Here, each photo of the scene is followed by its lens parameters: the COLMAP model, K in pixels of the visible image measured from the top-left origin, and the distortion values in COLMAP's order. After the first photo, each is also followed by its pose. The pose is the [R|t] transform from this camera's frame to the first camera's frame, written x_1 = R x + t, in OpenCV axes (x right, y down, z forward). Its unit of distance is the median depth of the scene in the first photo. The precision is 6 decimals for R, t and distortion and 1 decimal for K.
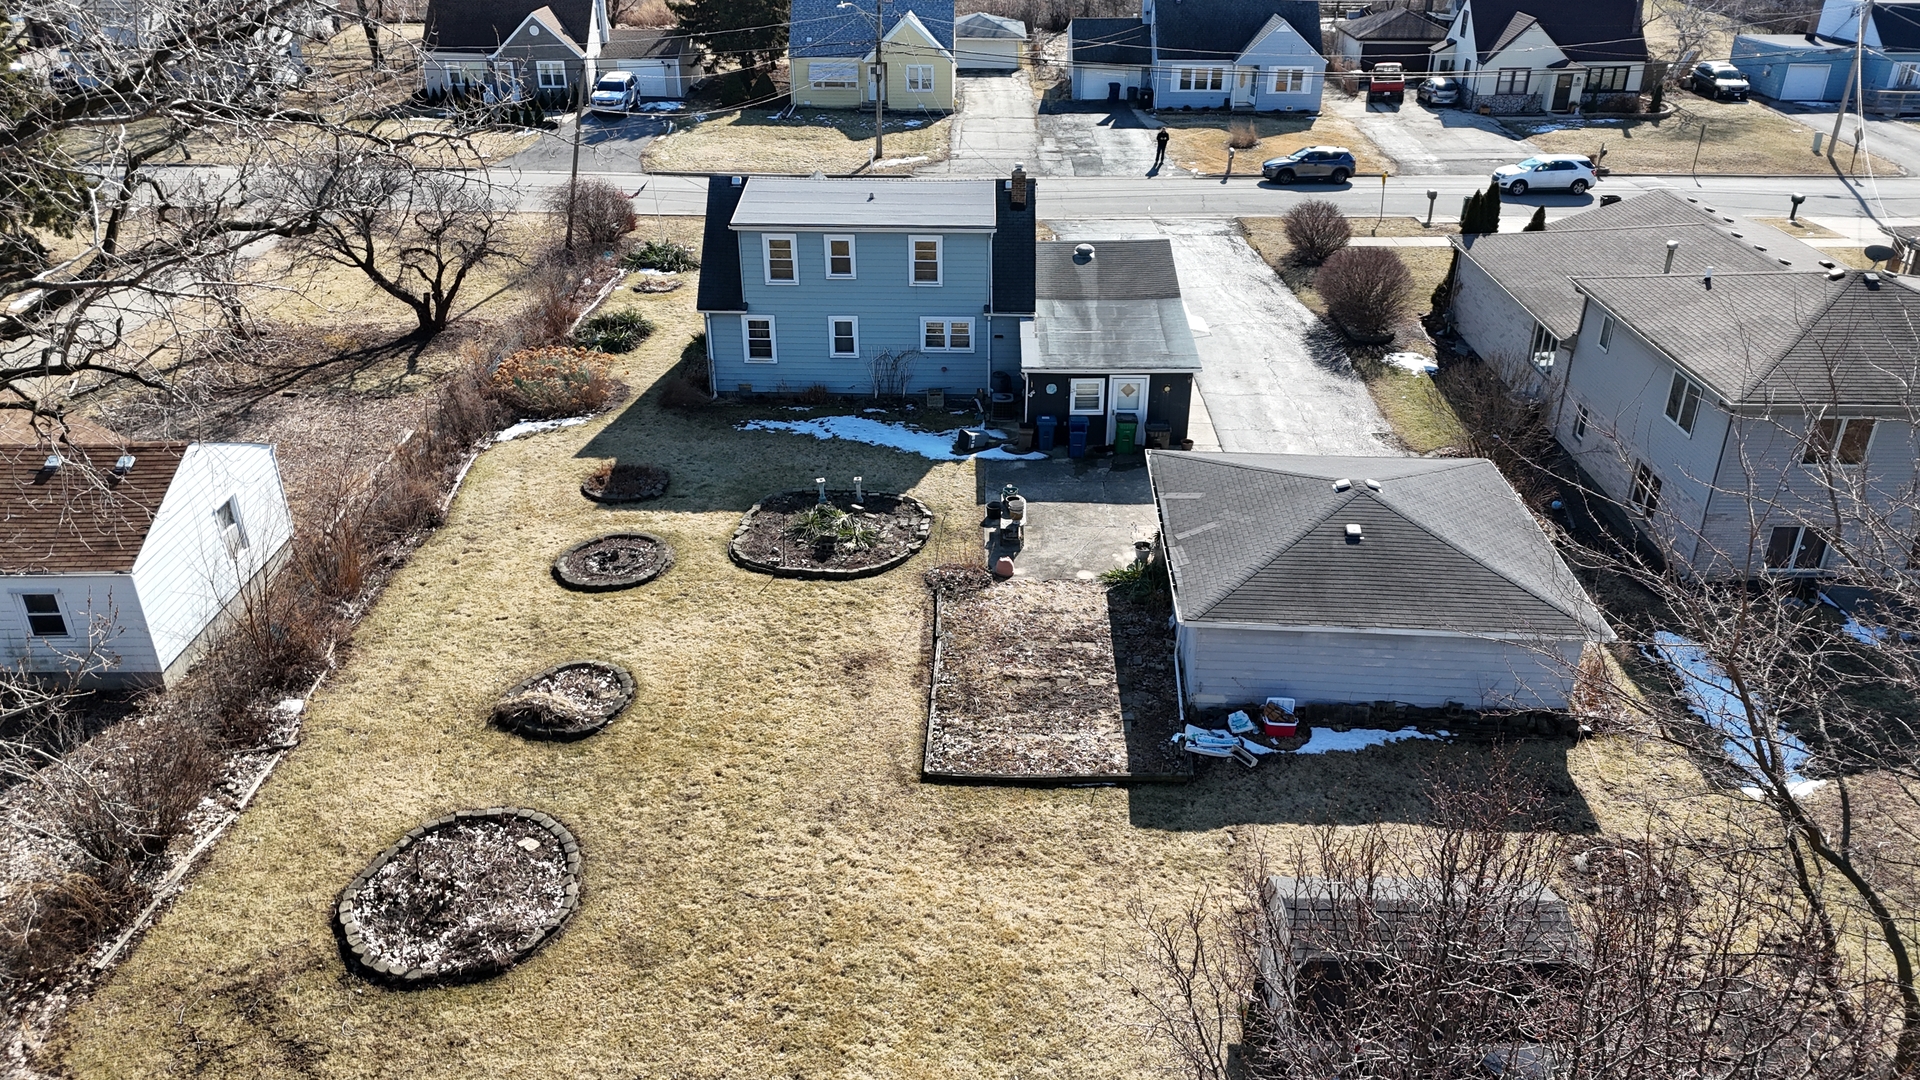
lens RADIAL K [[1401.8, 0, 960.8], [0, 1401.8, 529.4], [0, 0, 1]] dist [0.080110, -0.087682]
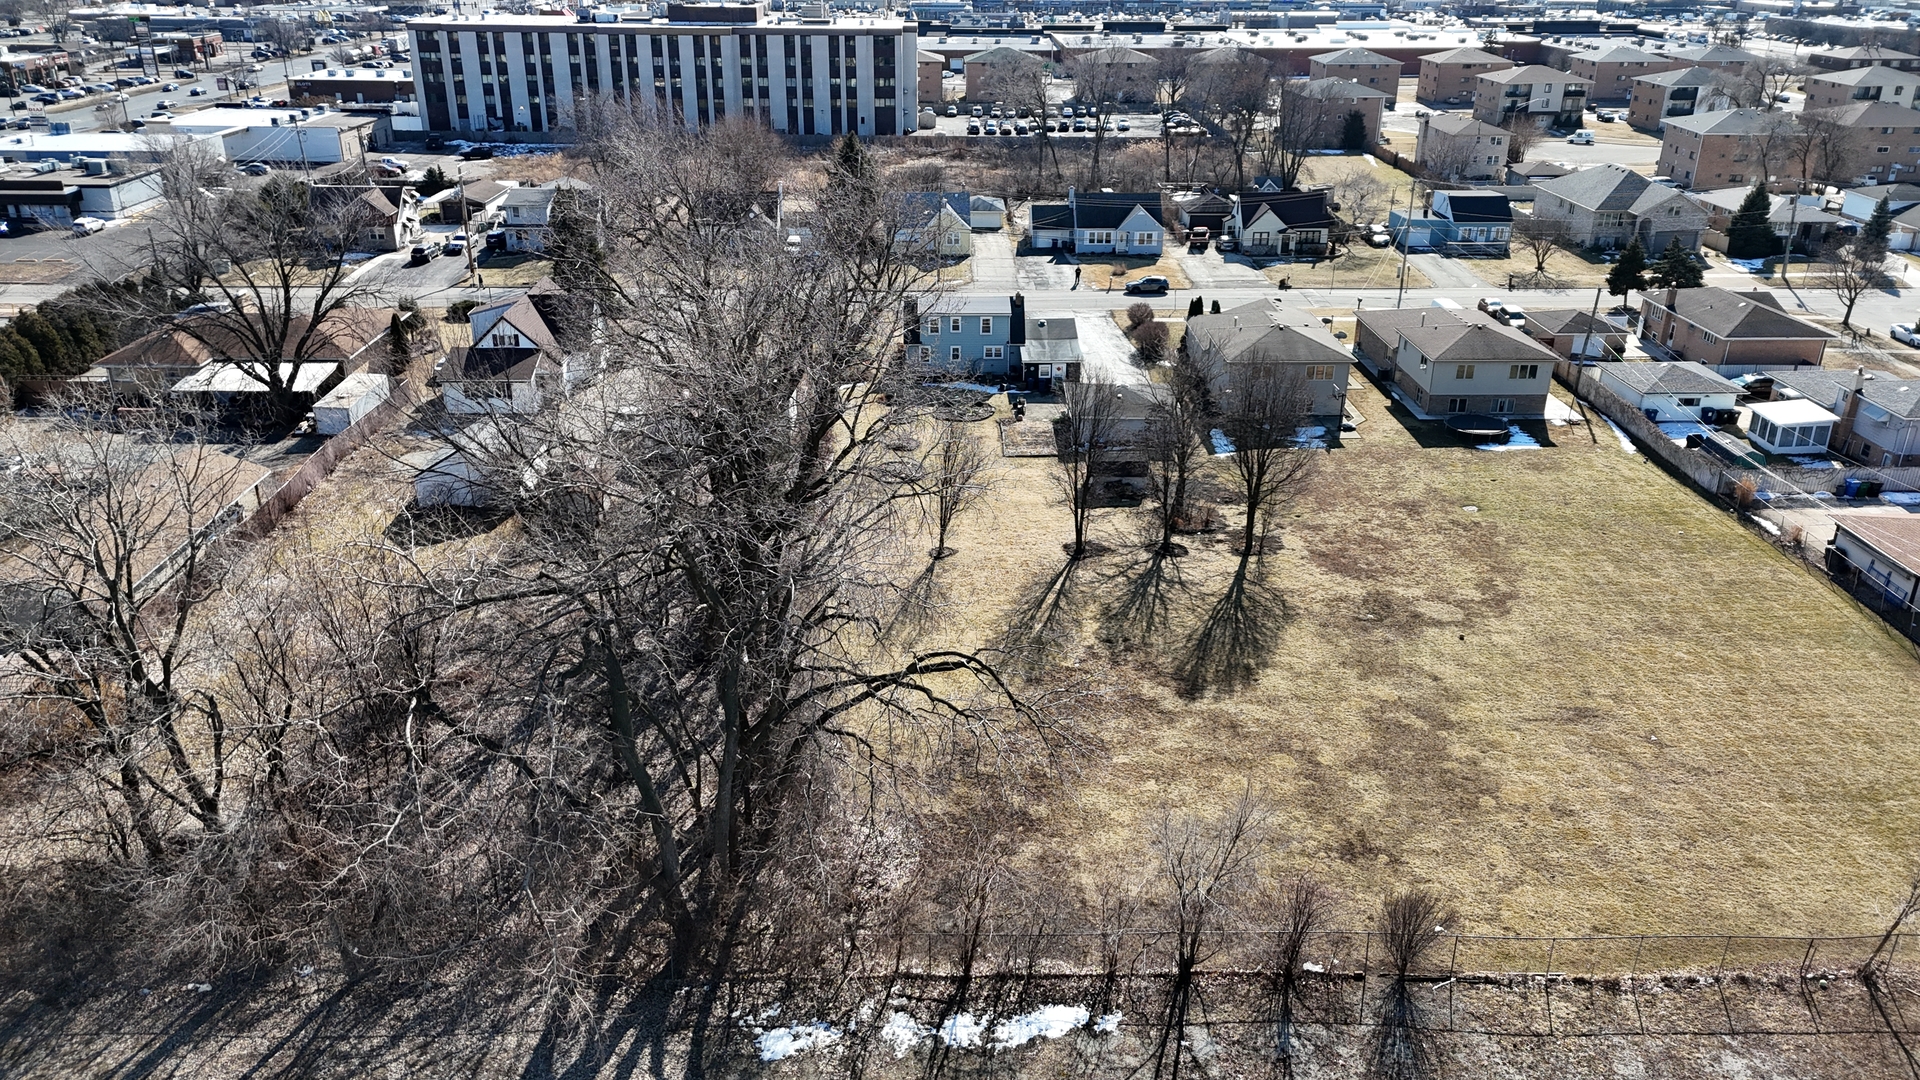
lens RADIAL K [[1401.8, 0, 960.8], [0, 1401.8, 529.4], [0, 0, 1]] dist [0.080110, -0.087682]
pose [[0.999424, -0.012718, 0.031475, -0.131685], [0.014661, 0.997950, -0.062300, 0.302245], [-0.030618, 0.062725, 0.997561, -1.376017]]
